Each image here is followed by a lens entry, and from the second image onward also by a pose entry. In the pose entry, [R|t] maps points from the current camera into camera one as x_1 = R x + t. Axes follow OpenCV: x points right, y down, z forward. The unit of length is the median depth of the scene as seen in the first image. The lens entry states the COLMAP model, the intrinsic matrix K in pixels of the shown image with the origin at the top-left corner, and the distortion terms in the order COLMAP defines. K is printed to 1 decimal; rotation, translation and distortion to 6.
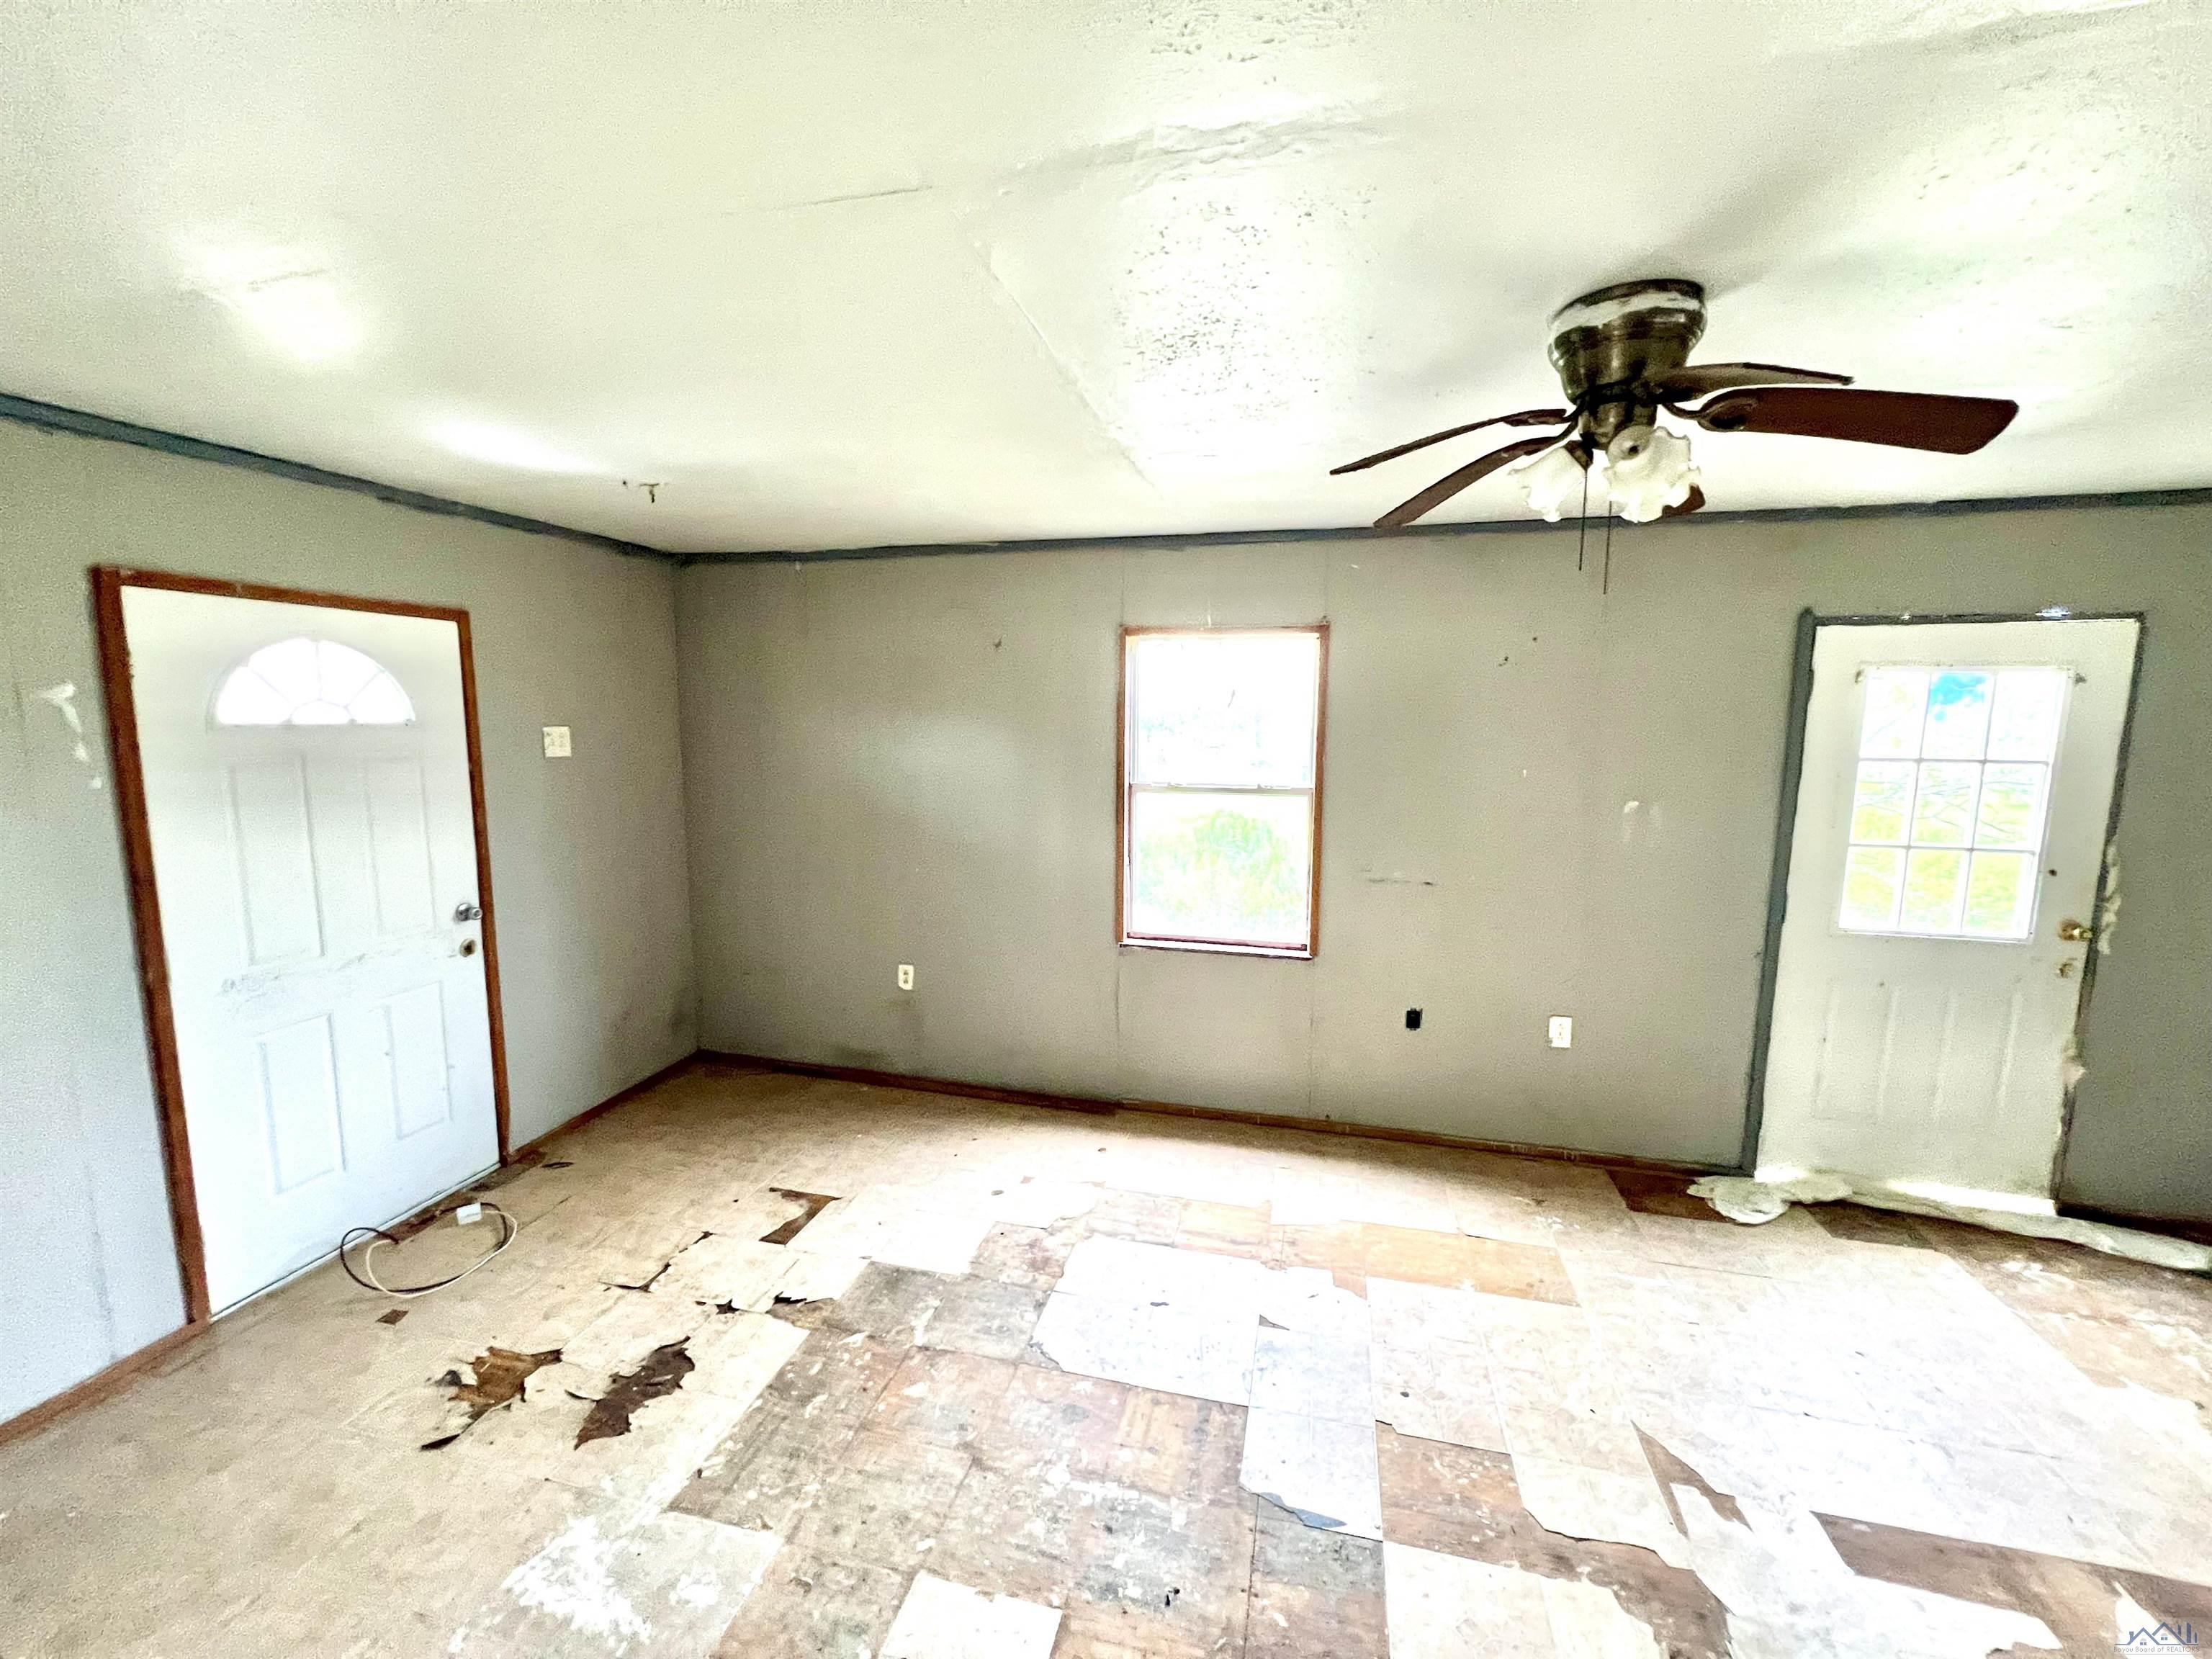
lens RADIAL K [[885.5, 0, 1104.4], [0, 885.5, 827.5], [0, 0, 1]] dist [-0.003421, 0.000690]
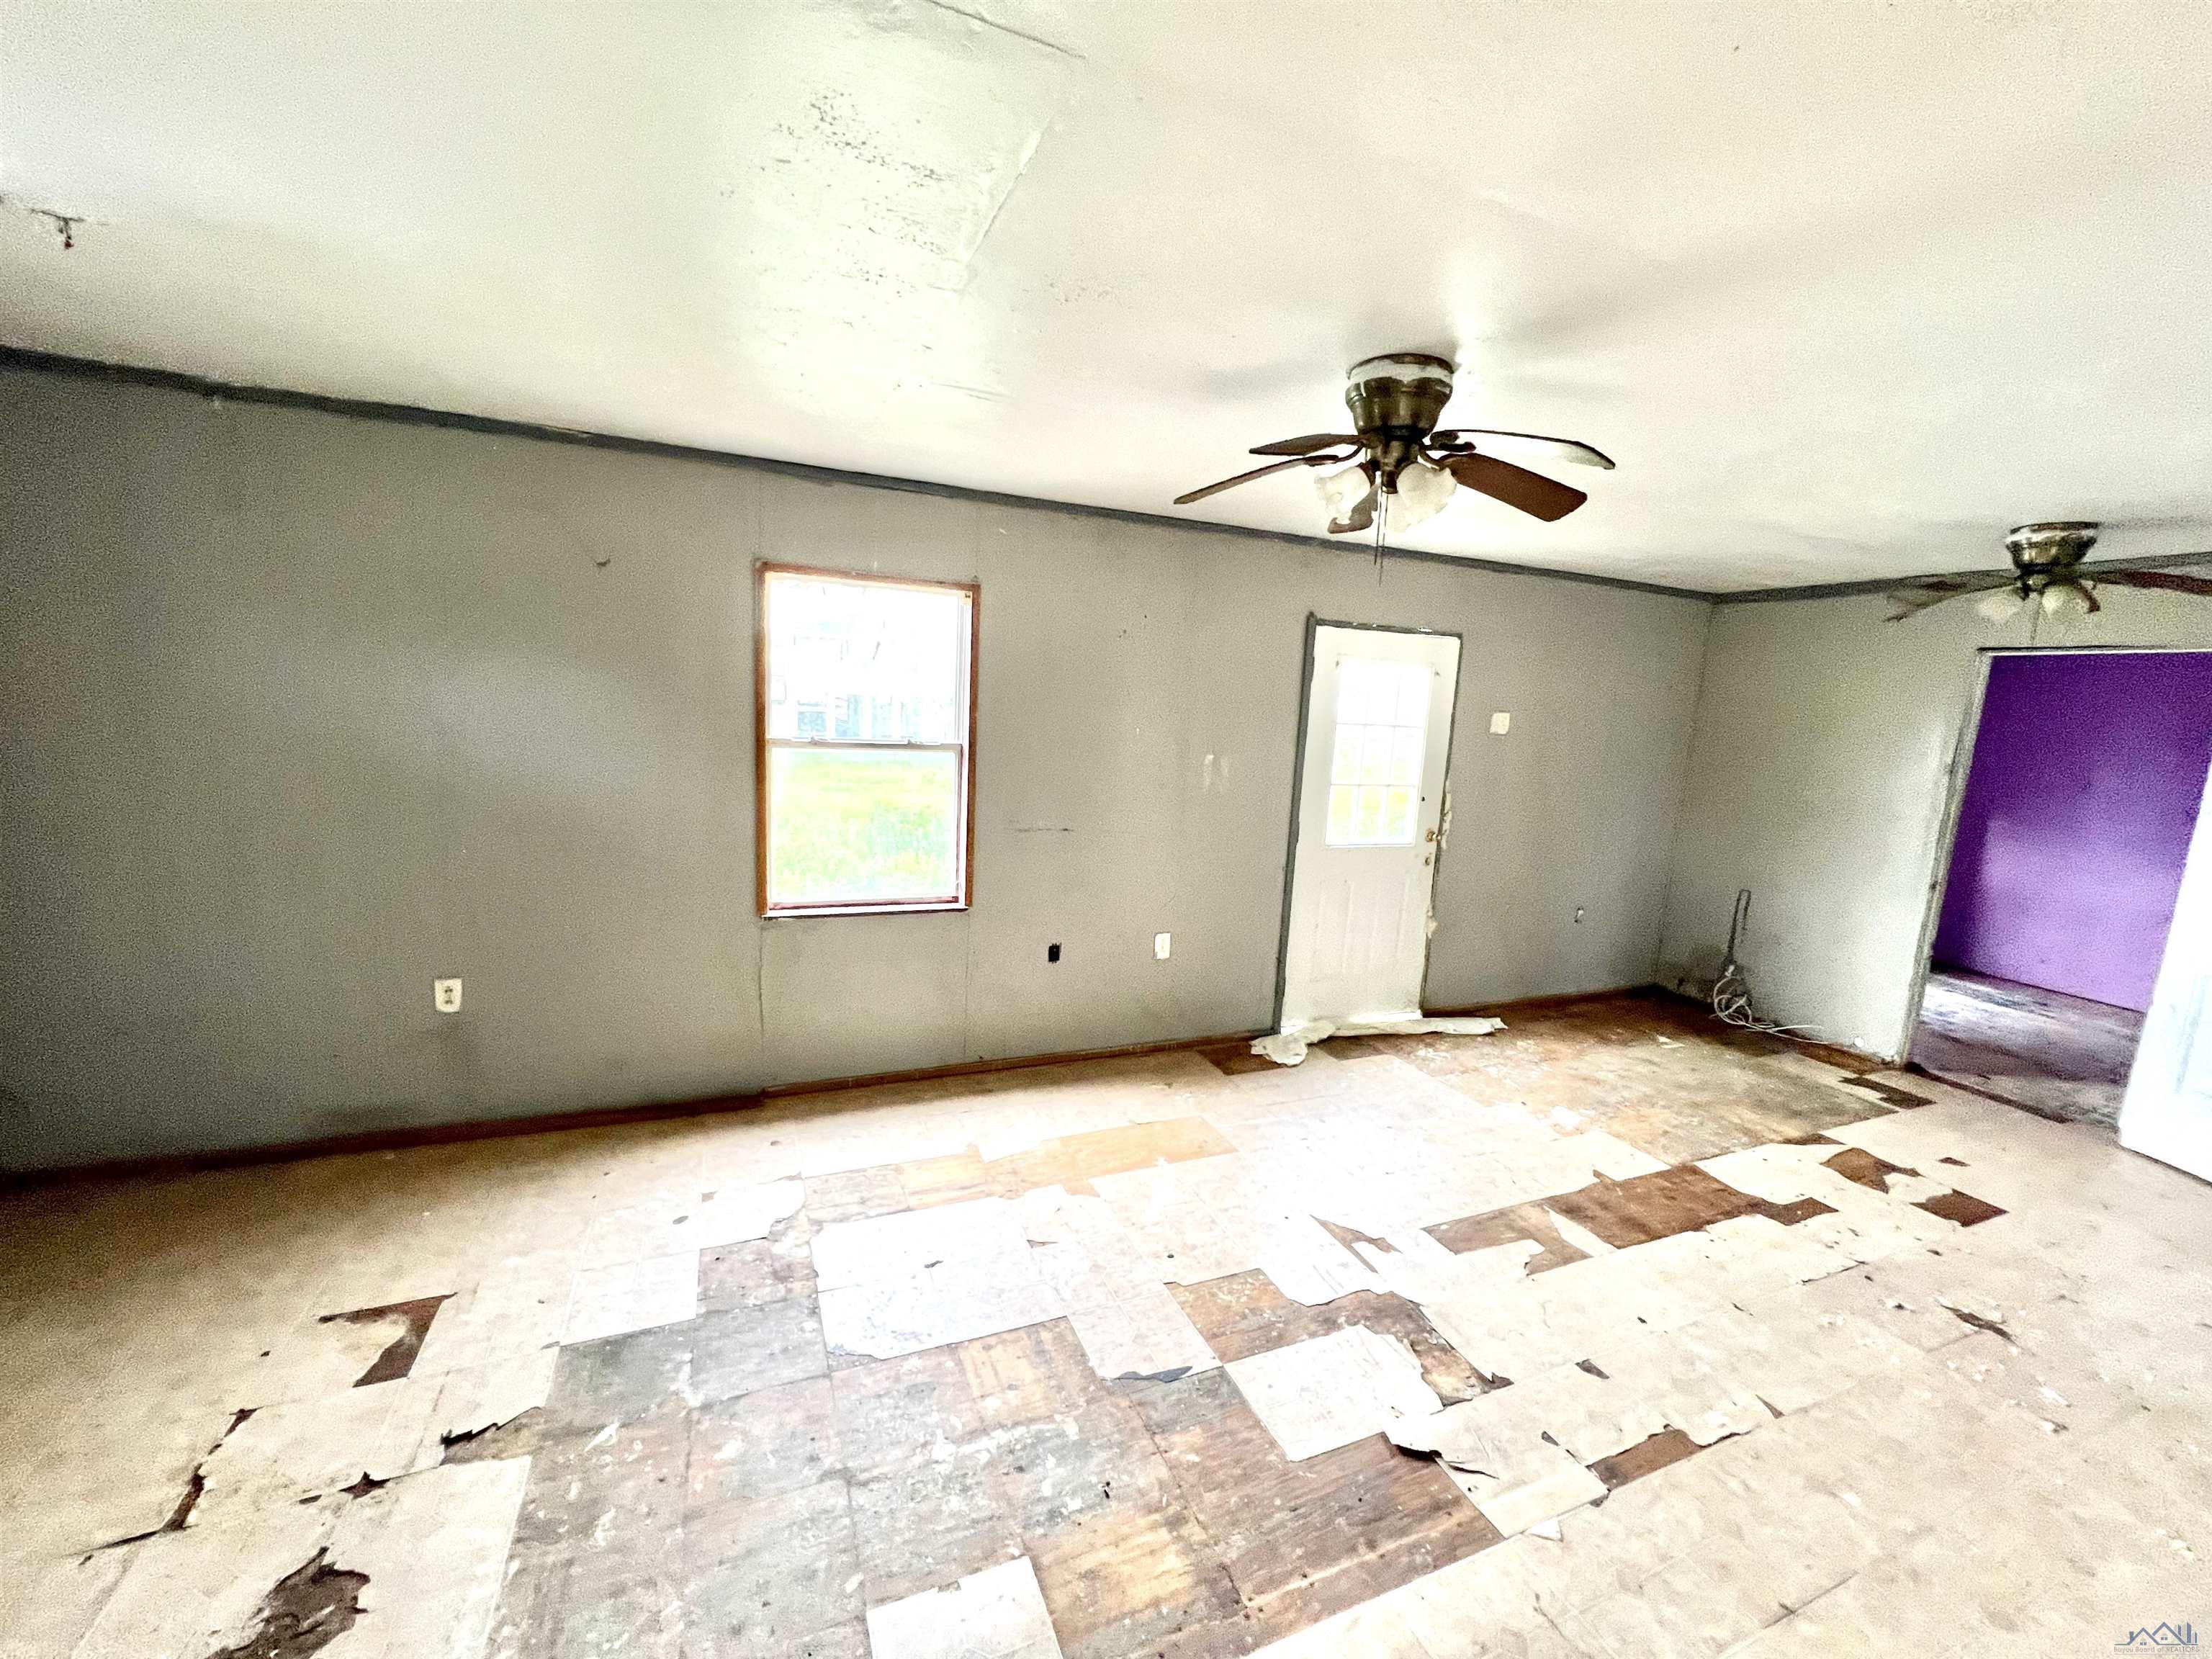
lens RADIAL K [[885.5, 0, 1104.4], [0, 885.5, 827.5], [0, 0, 1]] dist [-0.003421, 0.000690]
pose [[0.798617, -0.051816, 0.599605, -0.323599], [0.031421, 0.998518, 0.044438, 0.015618], [-0.601019, -0.016649, 0.799062, 0.100753]]
